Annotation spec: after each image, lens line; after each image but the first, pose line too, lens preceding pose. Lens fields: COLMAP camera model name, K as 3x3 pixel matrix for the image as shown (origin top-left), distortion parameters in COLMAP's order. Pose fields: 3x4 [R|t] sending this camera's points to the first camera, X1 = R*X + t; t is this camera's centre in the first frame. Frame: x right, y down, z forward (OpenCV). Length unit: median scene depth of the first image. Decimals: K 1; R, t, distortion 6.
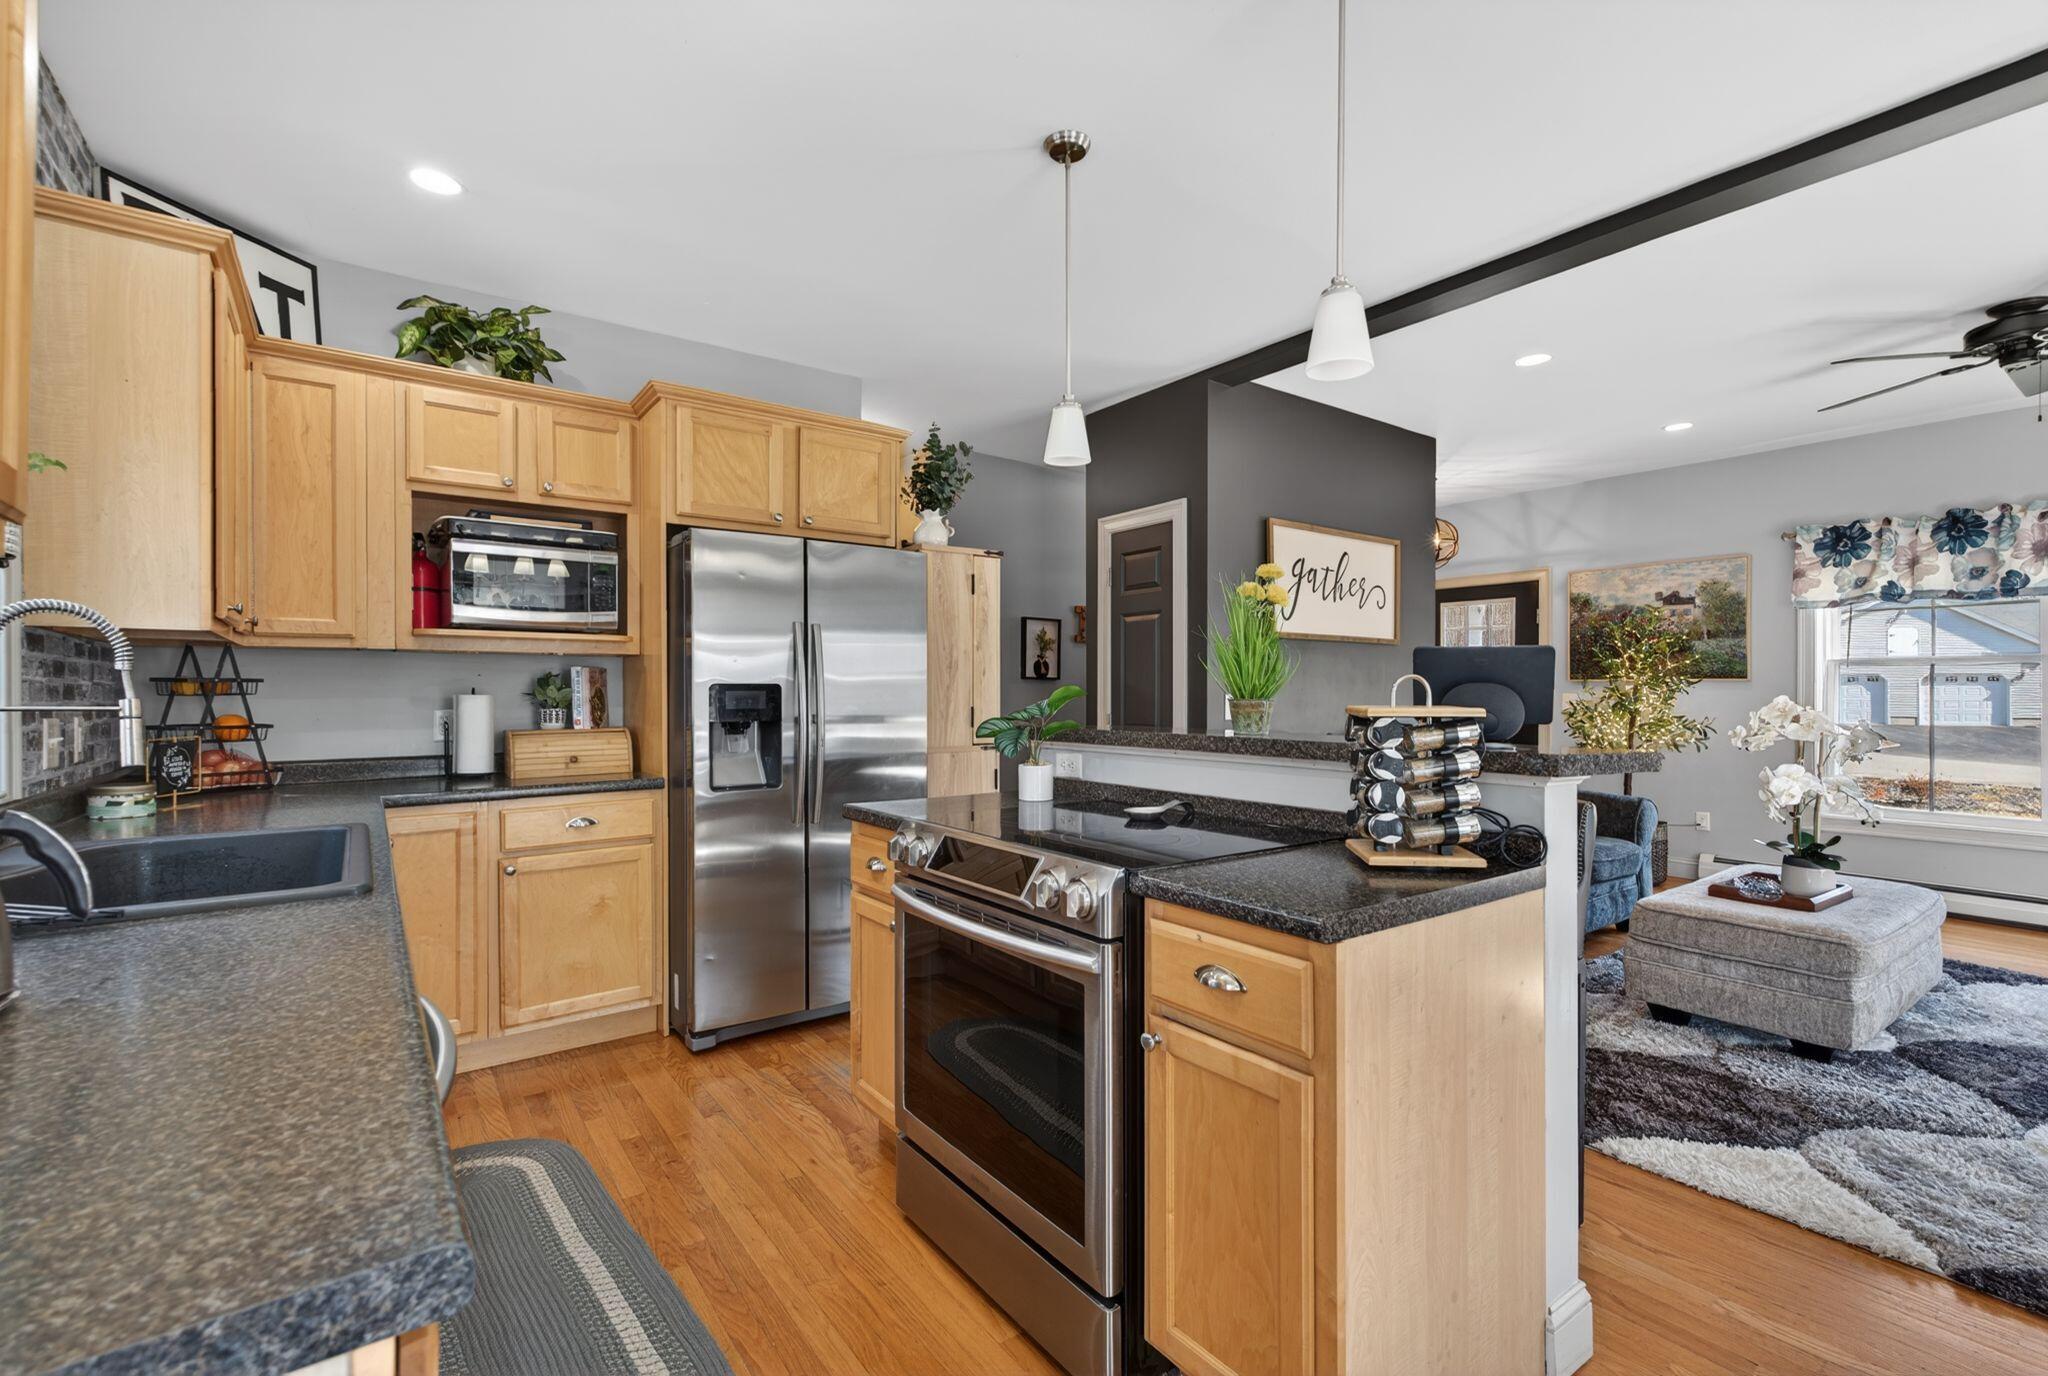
lens RADIAL K [[904.0, 0, 1026.2], [0, 904.0, 692.4], [0, 0, 1]] dist [0.003617, -0.000097]
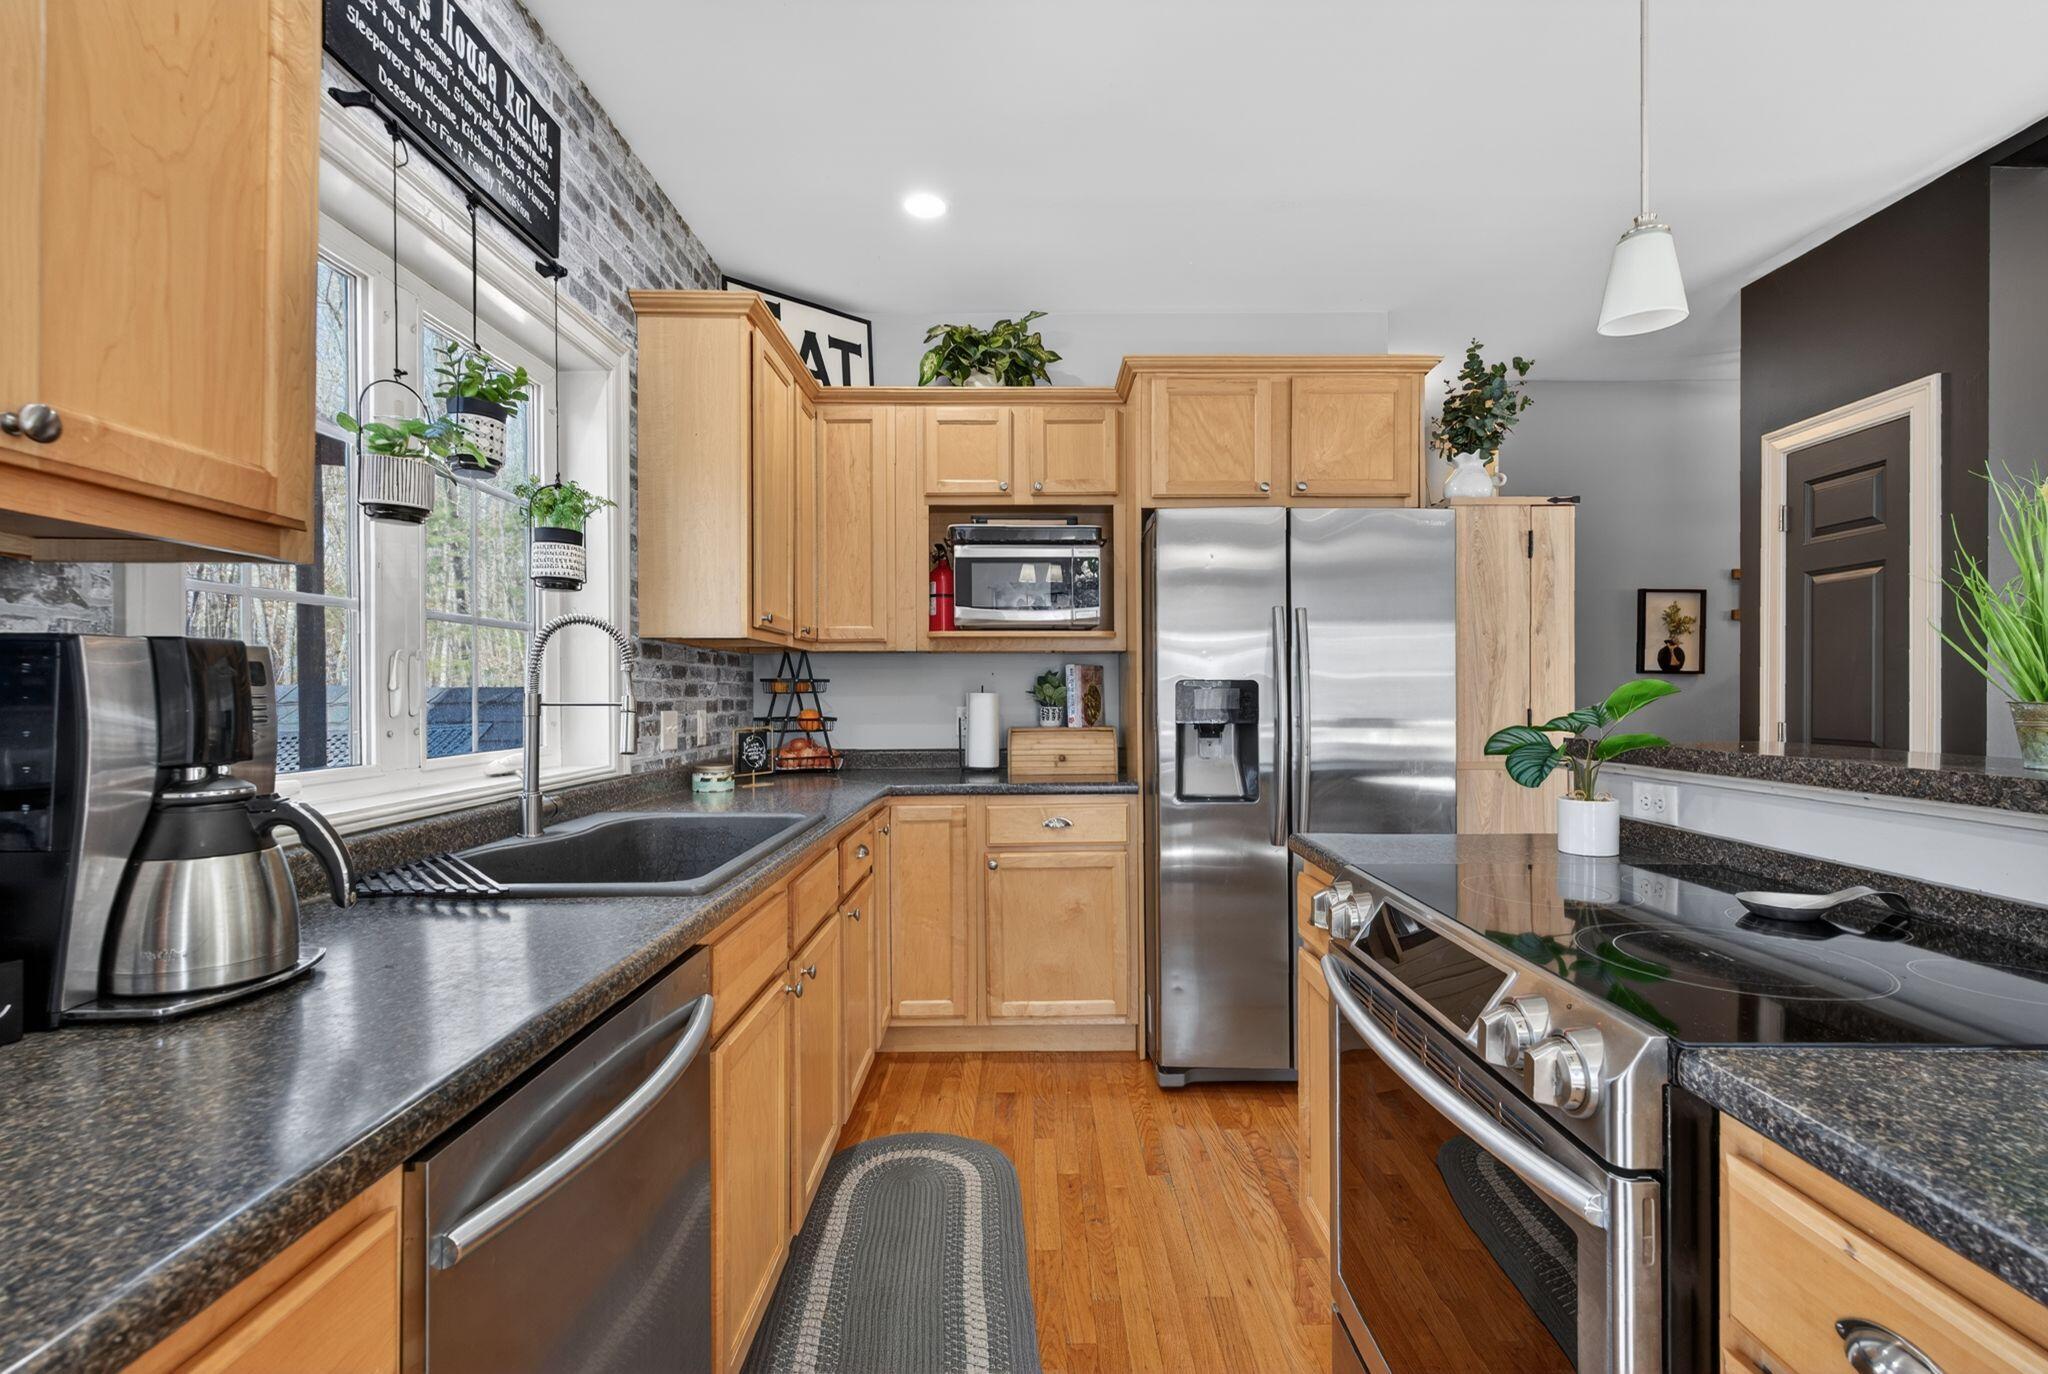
lens RADIAL K [[904.1, 0, 1029.1], [0, 904.1, 694.4], [0, 0, 1]] dist [0.002664, -0.000410]
pose [[0.806923, 0.001707, -0.590655, 0.058114], [0.000363, 0.999994, 0.003387, 0.000876], [0.590657, -0.002948, 0.806917, 0.186210]]
